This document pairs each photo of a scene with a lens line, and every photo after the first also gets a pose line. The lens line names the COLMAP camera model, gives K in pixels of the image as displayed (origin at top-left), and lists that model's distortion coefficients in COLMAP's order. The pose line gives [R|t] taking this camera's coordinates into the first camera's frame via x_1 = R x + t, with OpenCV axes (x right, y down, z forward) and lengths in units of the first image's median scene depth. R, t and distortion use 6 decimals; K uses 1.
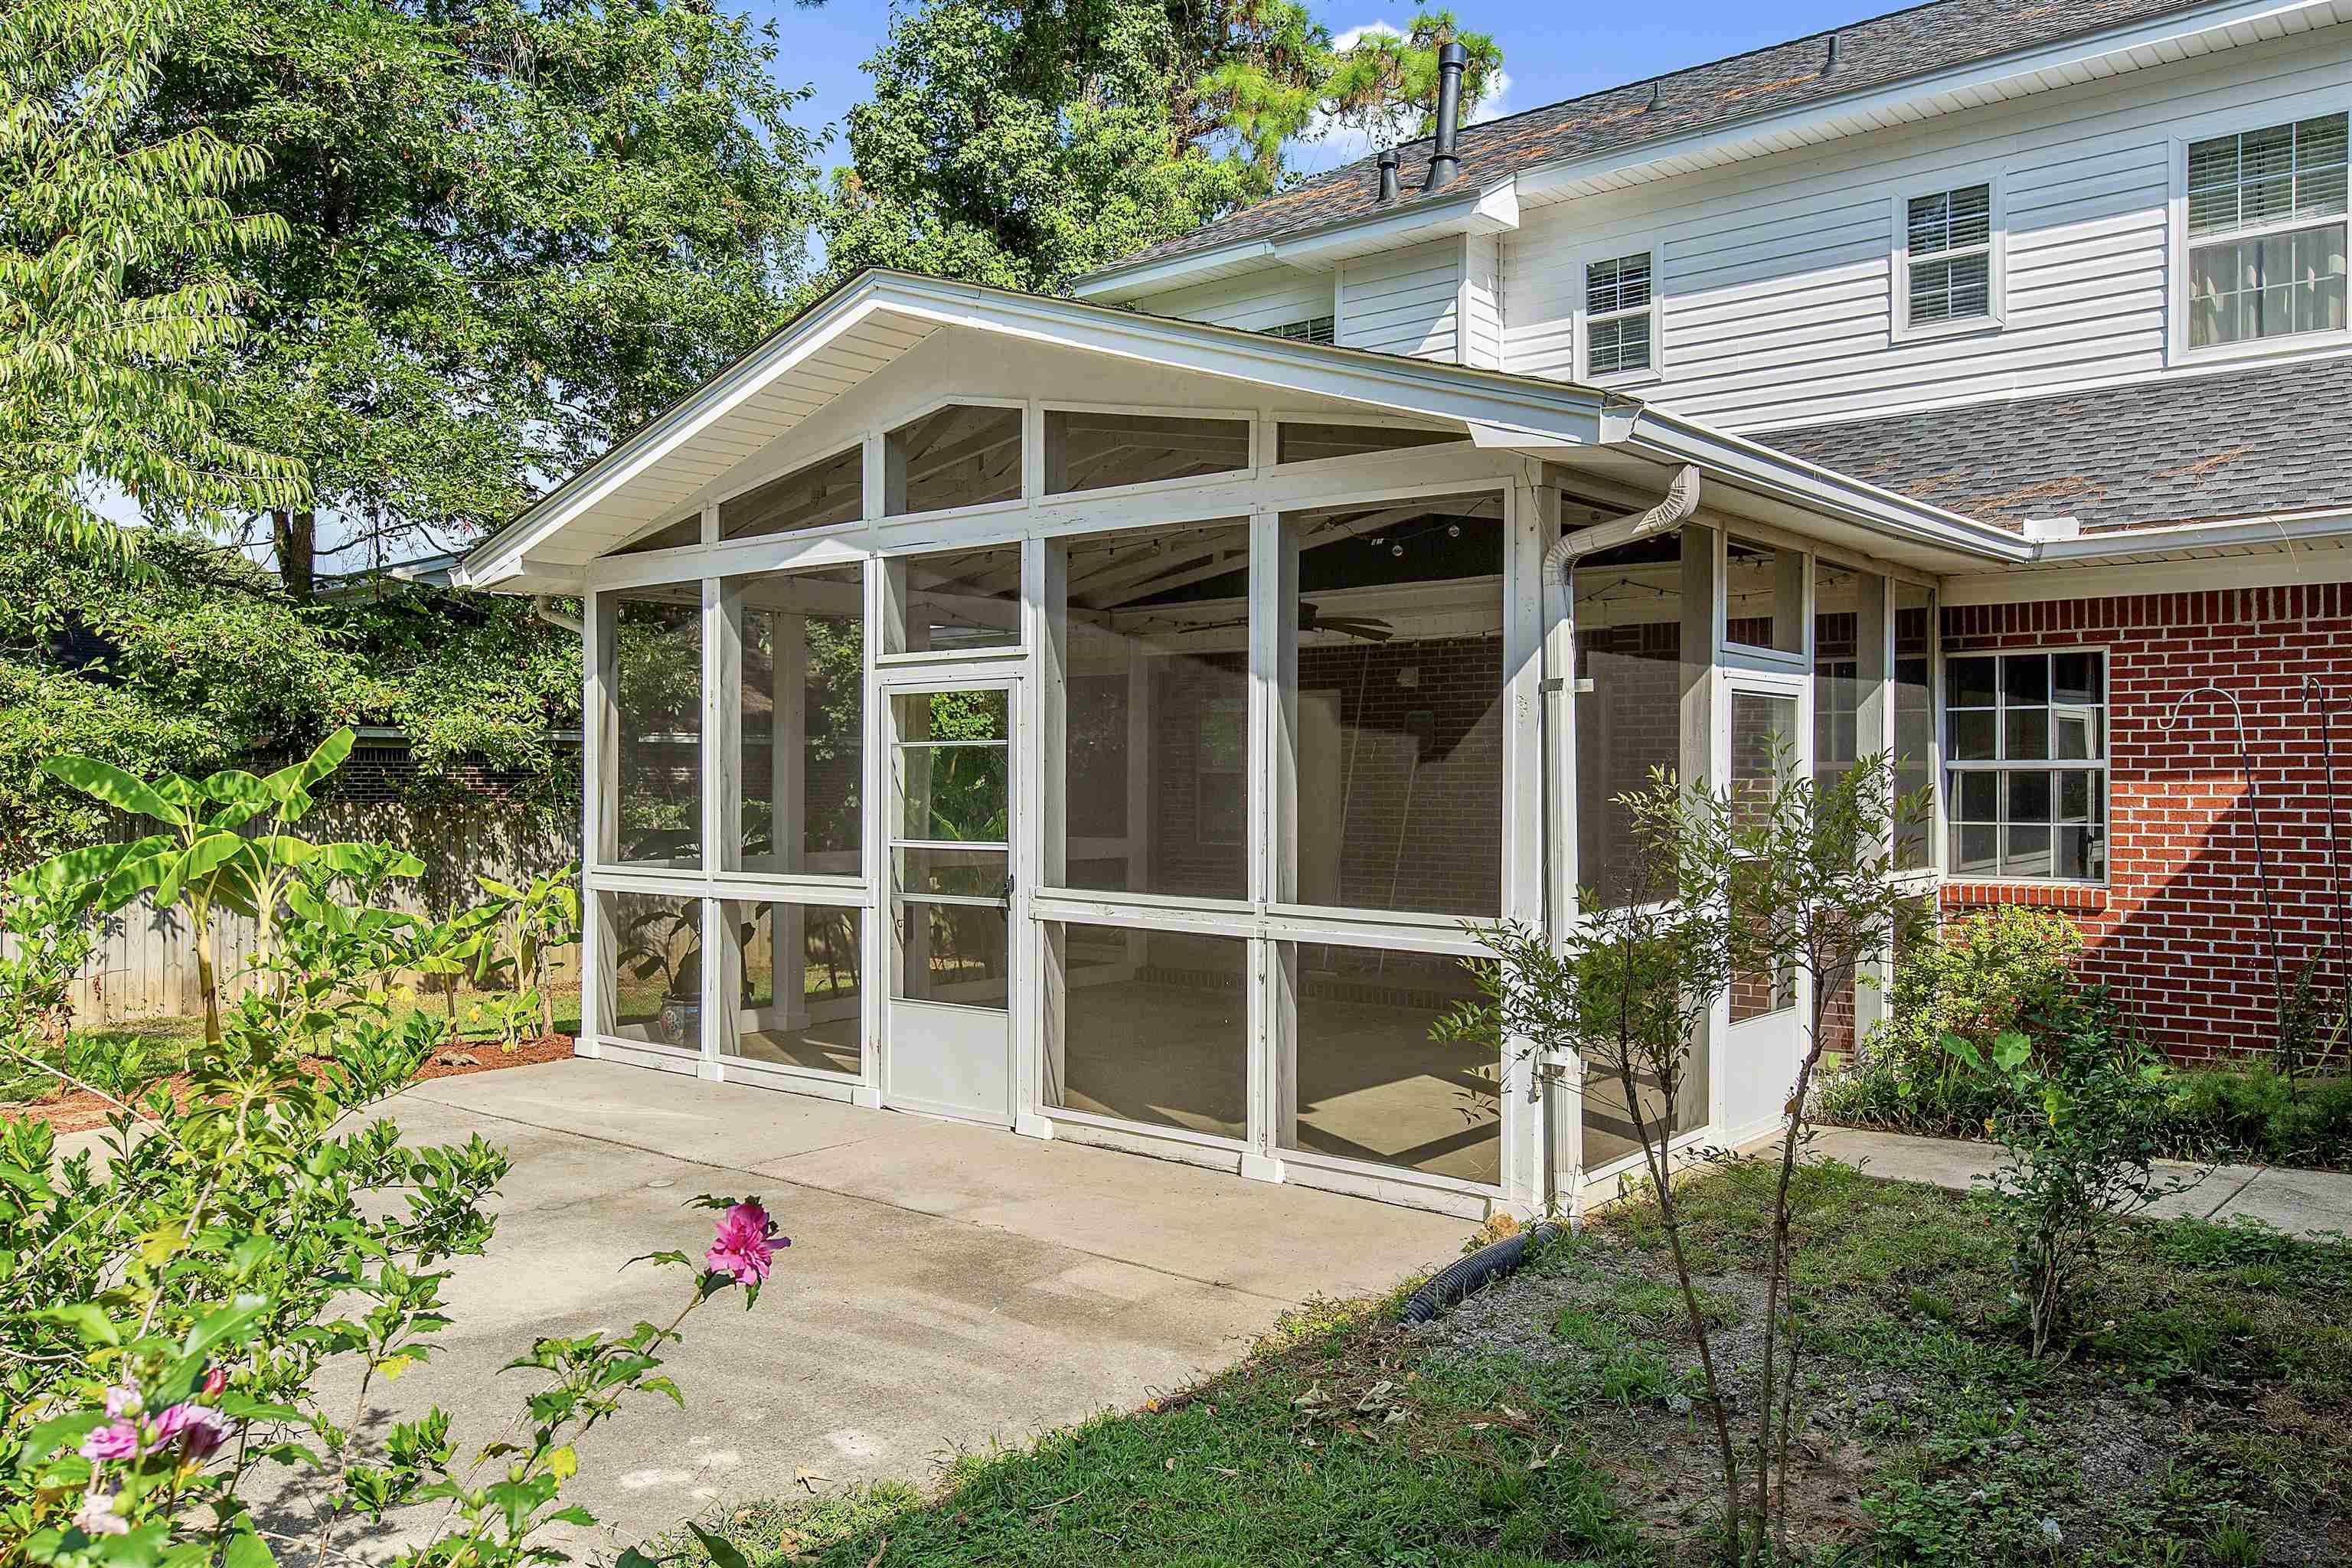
lens RADIAL K [[1763.5, 0, 1176.0], [0, 1763.5, 784.0], [0, 0, 1]] dist [0.004500, 0.003829]
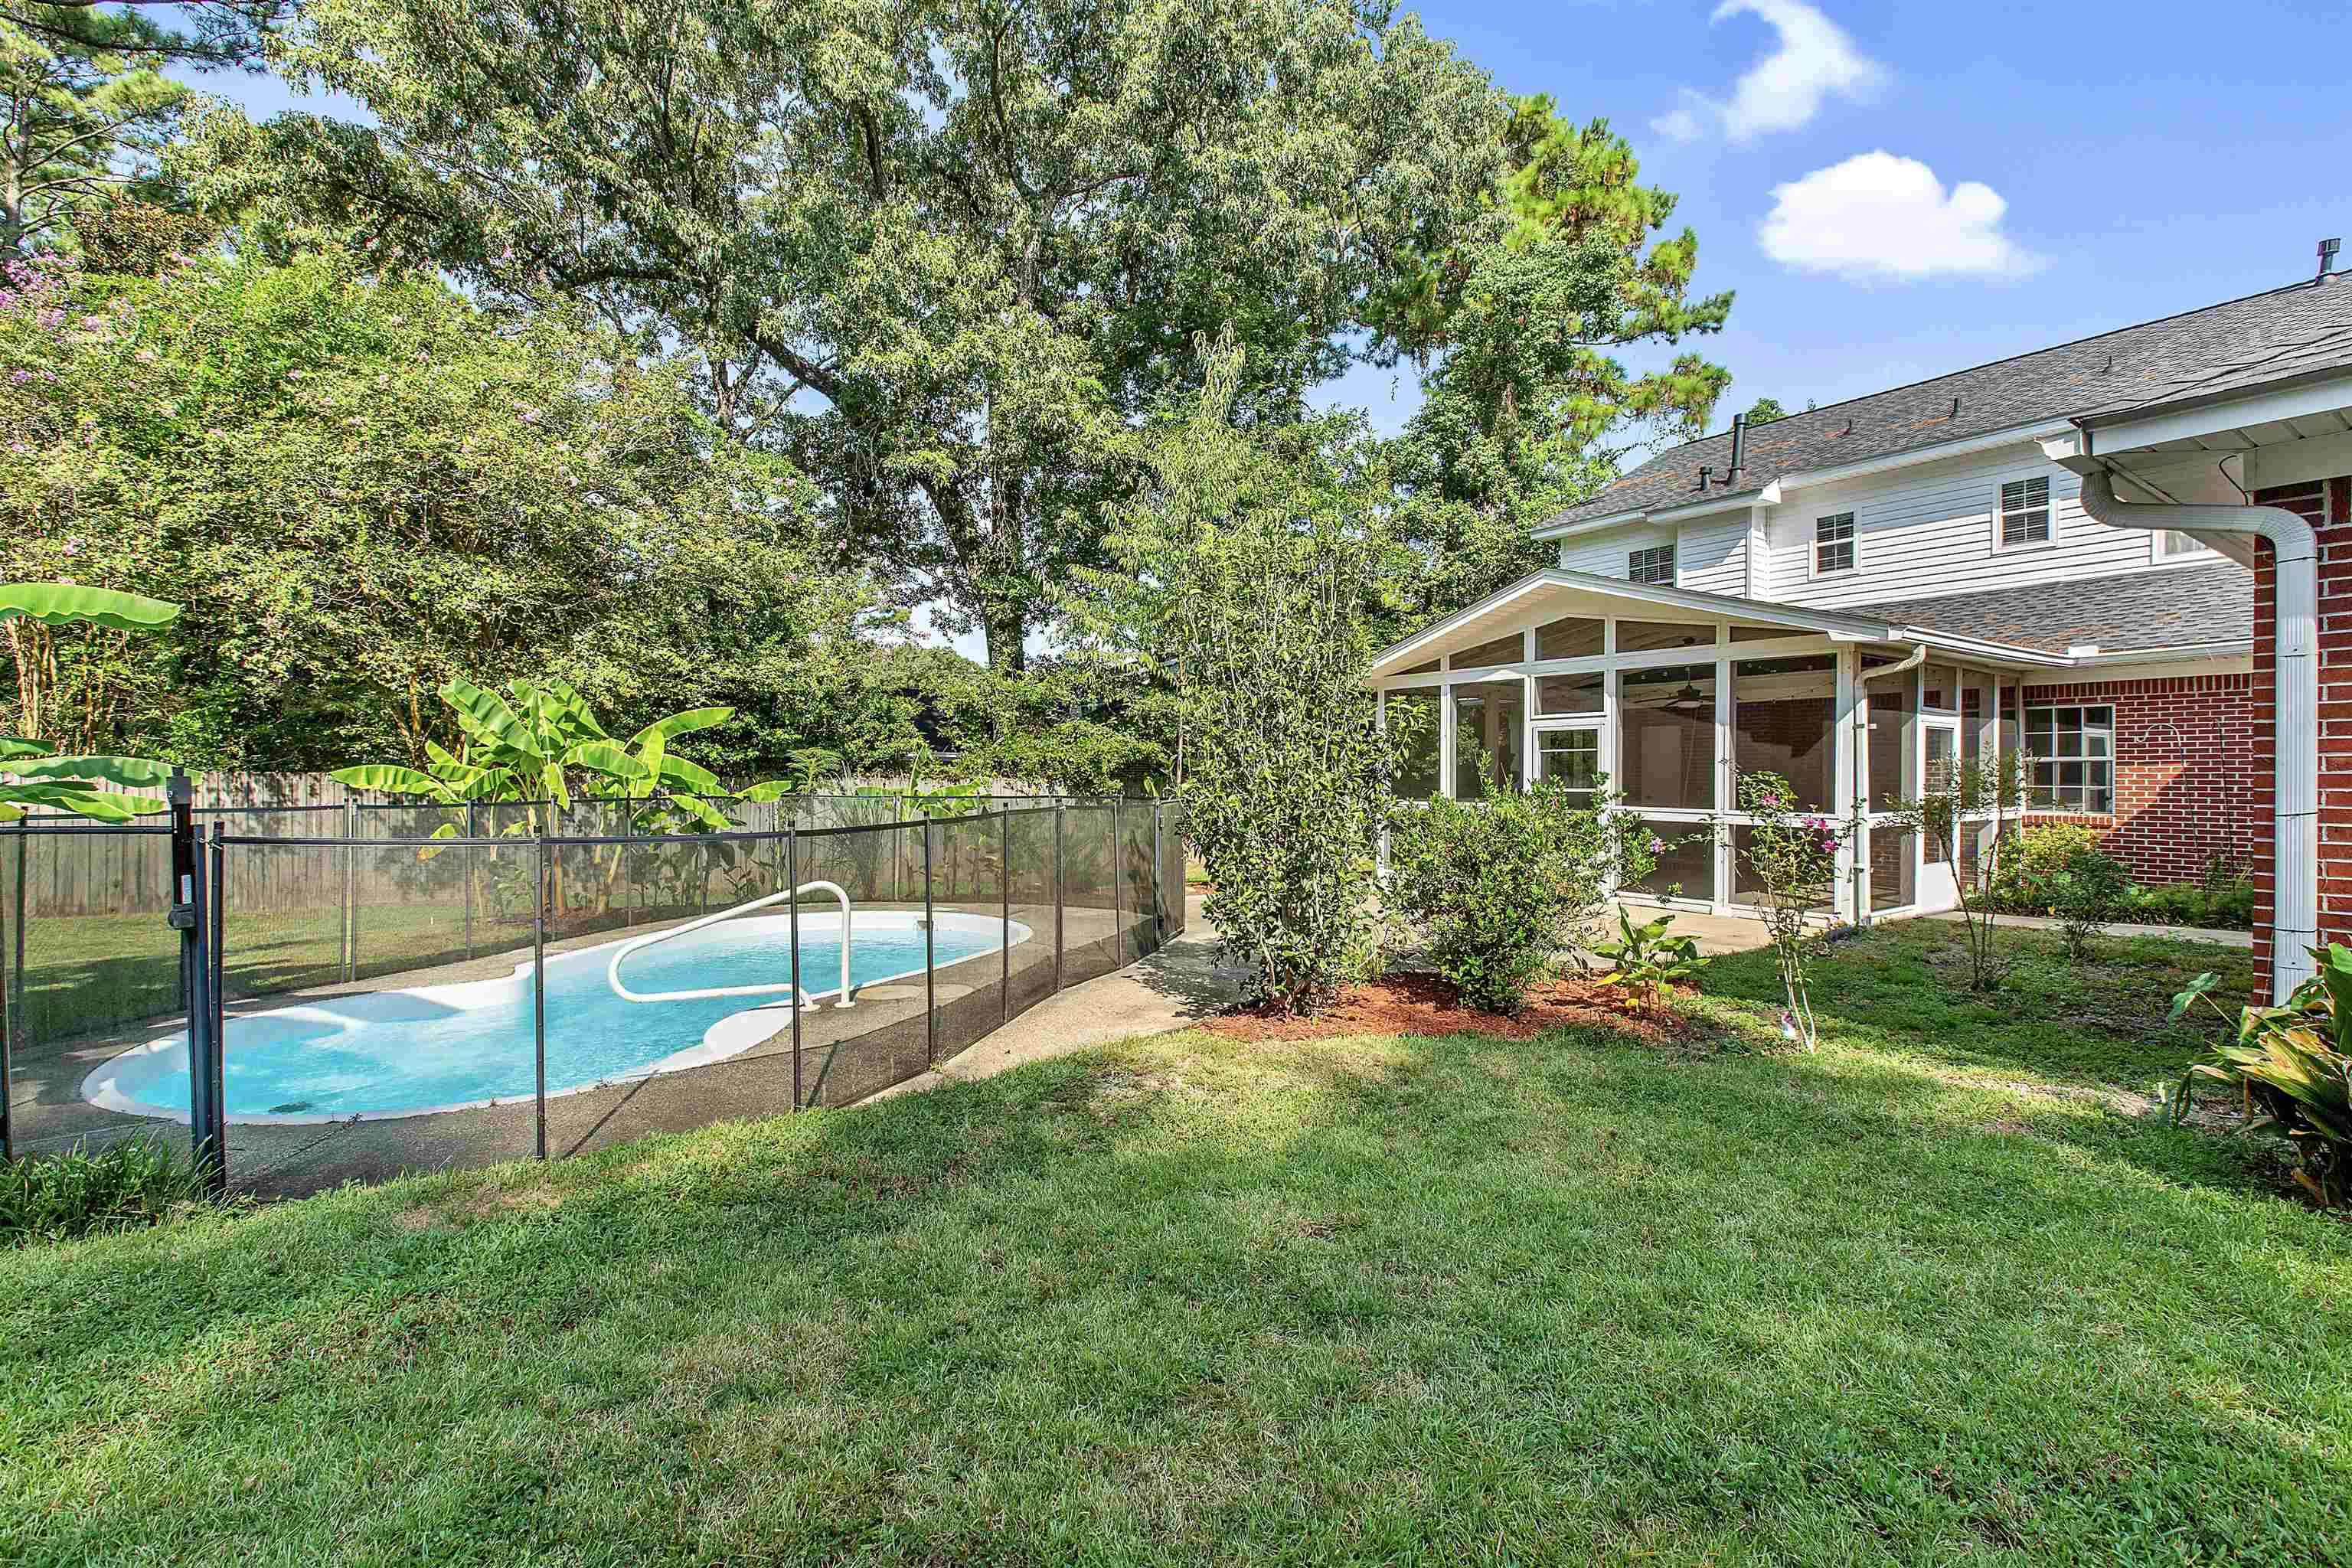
lens RADIAL K [[1051.5, 0, 1164.1], [0, 1051.5, 780.4], [0, 0, 1]] dist [0.002371, -0.000197]
pose [[0.966310, 0.003731, -0.257355, -0.263982], [-0.003440, 0.999993, 0.001579, 0.018110], [0.257359, -0.000640, 0.966316, -0.544353]]
